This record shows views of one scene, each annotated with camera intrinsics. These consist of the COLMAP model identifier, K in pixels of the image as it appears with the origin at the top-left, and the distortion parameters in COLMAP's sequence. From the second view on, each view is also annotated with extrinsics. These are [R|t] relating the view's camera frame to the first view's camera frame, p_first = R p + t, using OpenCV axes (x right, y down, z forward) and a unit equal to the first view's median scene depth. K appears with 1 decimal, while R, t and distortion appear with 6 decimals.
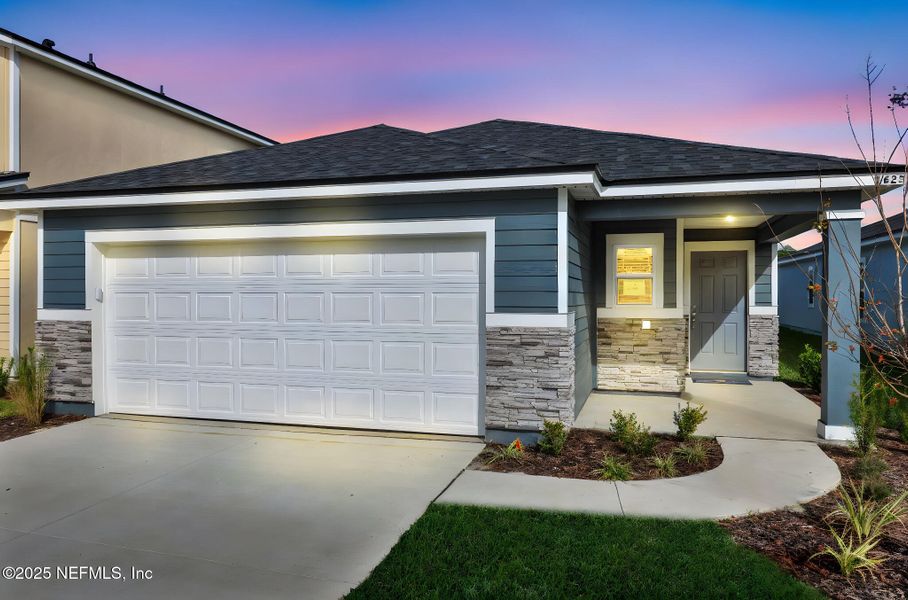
lens RADIAL K [[456.7, 0, 454.0], [0, 456.7, 300.0], [0, 0, 1]] dist [-0.001139, 0.000523]
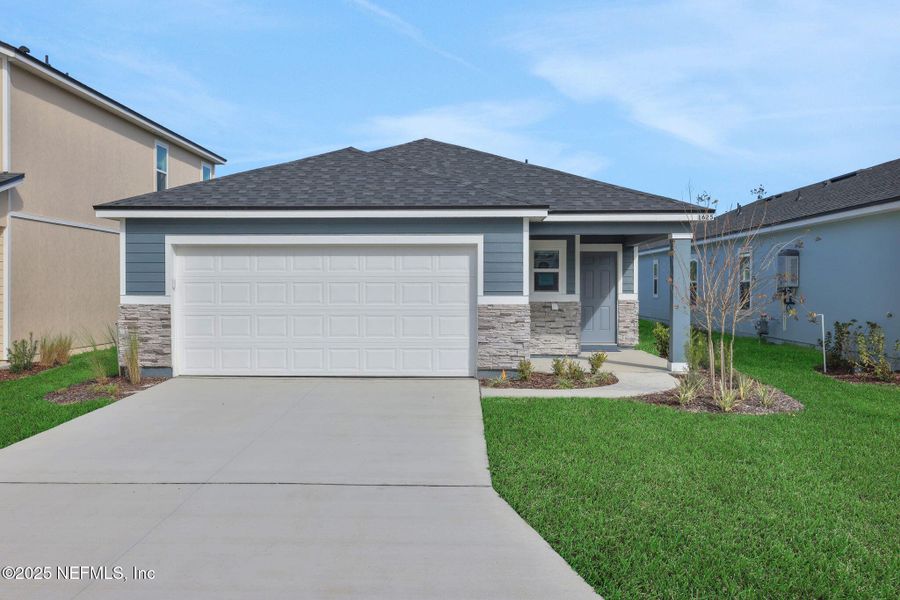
lens RADIAL K [[401.0, 0, 443.1], [0, 401.0, 292.0], [0, 0, 1]] dist [0.000505, -0.000221]
pose [[0.985698, -0.003543, 0.168484, -0.218988], [0.002721, 0.999983, 0.005104, 0.007030], [-0.168499, -0.004573, 0.985691, -0.258202]]
